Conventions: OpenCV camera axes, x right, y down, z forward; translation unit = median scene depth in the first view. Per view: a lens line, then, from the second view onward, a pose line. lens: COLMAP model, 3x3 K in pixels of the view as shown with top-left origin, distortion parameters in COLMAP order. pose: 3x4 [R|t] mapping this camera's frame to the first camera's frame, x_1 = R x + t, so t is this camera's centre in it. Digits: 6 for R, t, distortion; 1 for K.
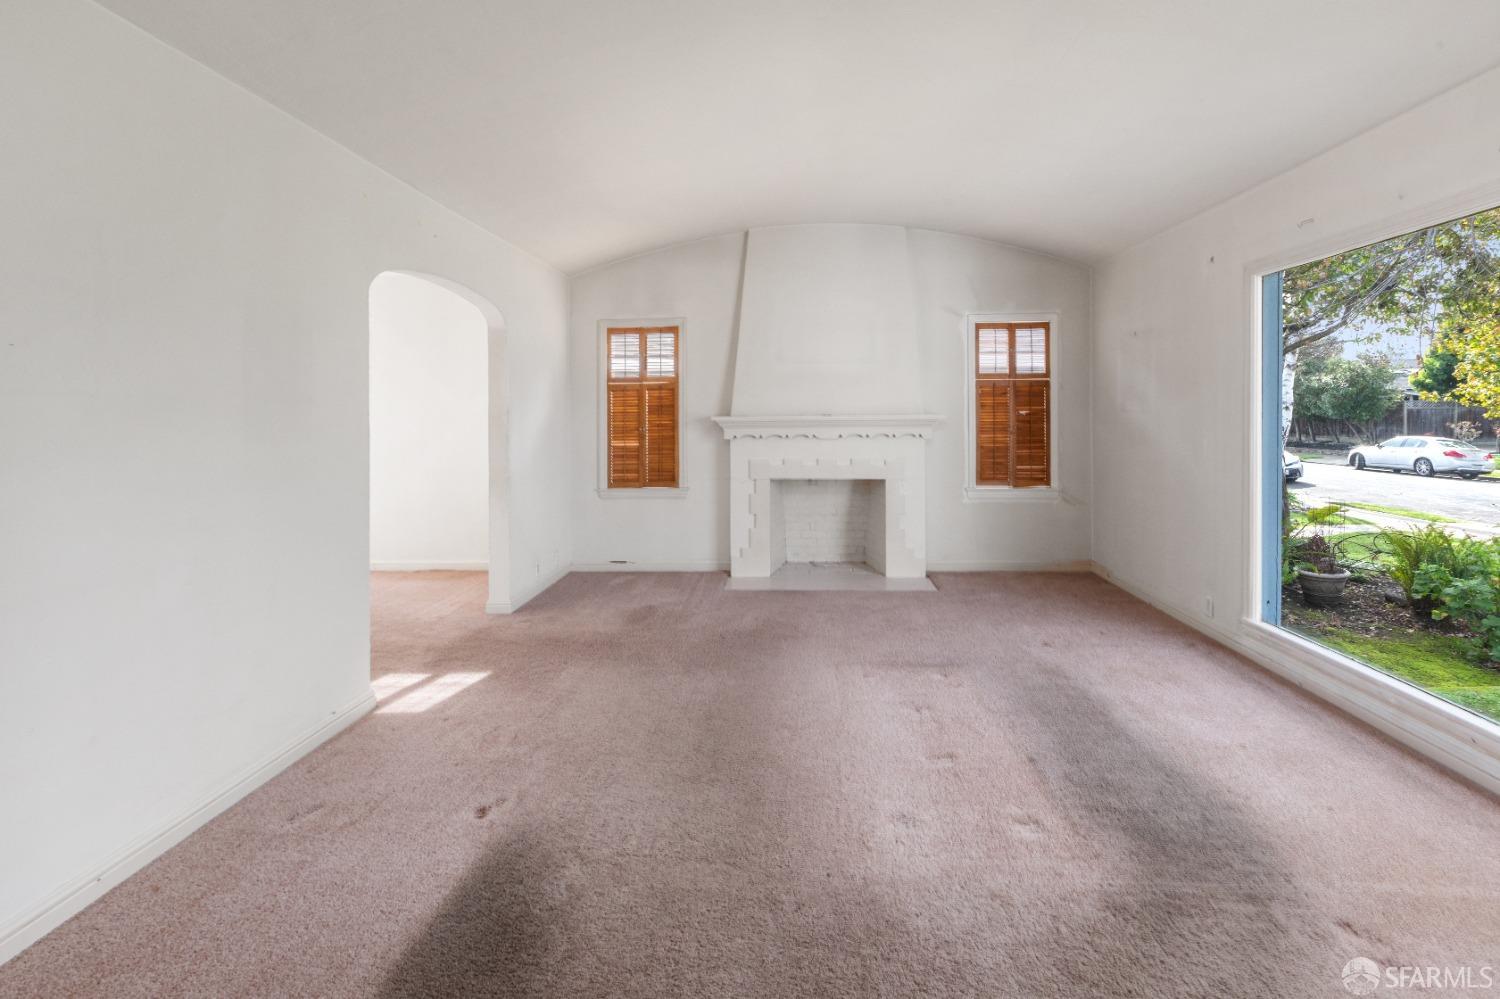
lens RADIAL K [[695.3, 0, 740.5], [0, 695.3, 430.3], [0, 0, 1]] dist [0.000433, 0.000242]
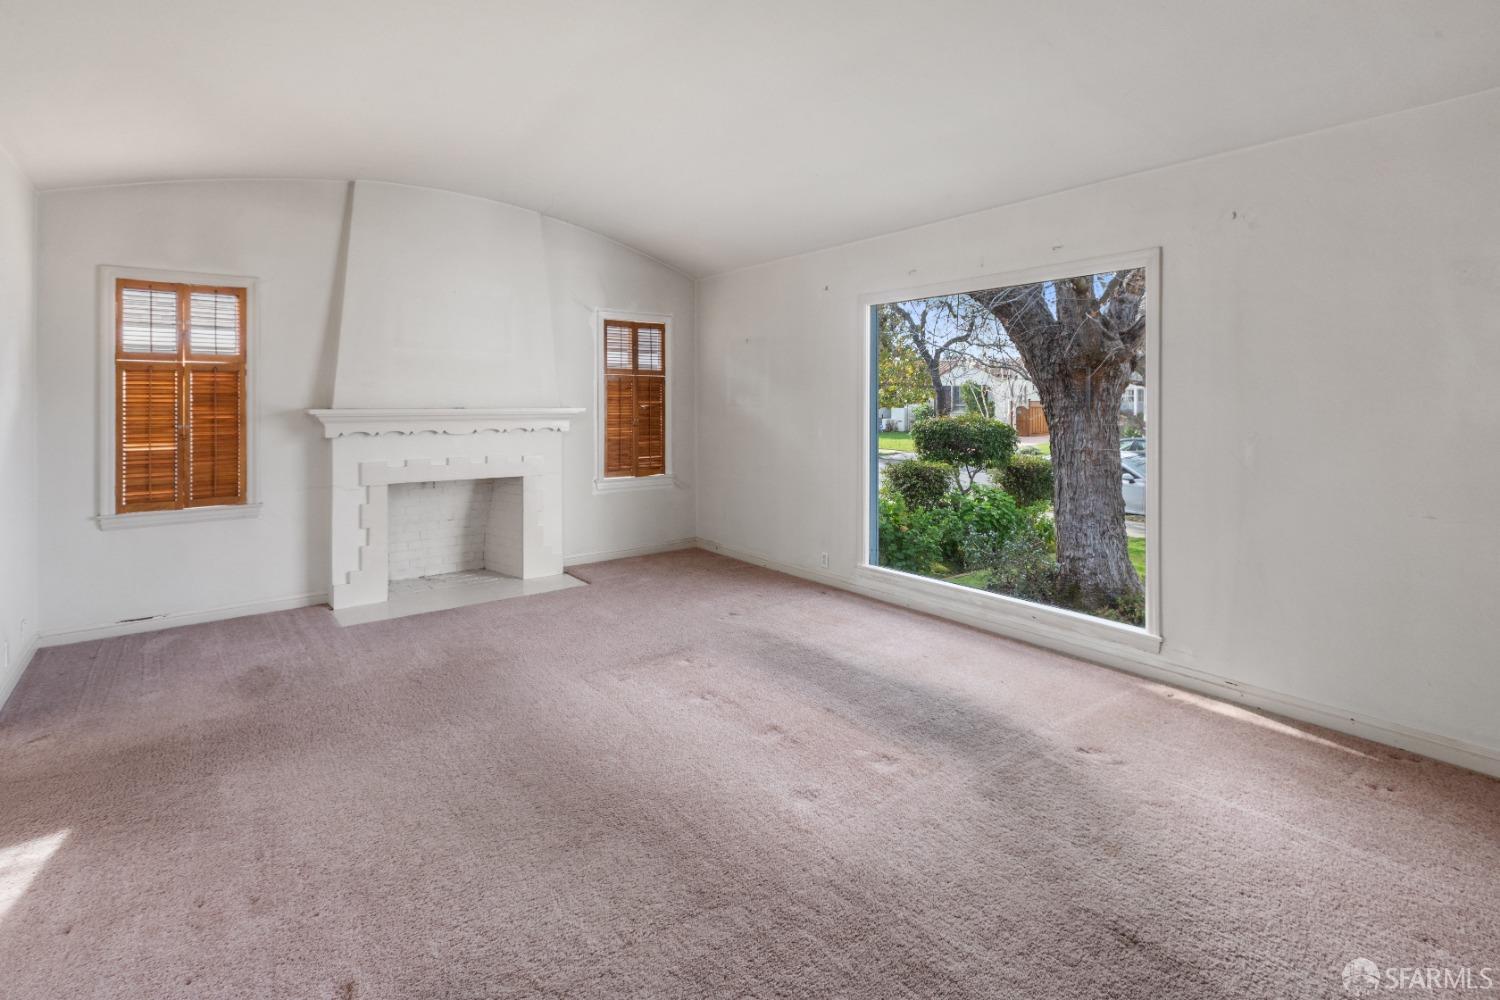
lens RADIAL K [[689.2, 0, 756.3], [0, 689.2, 426.4], [0, 0, 1]] dist [-0.002044, 0.000284]
pose [[0.757918, -0.012944, 0.652221, -0.156284], [0.009994, 0.999916, 0.008231, -0.001992], [-0.652273, 0.000280, 0.757984, 0.081716]]
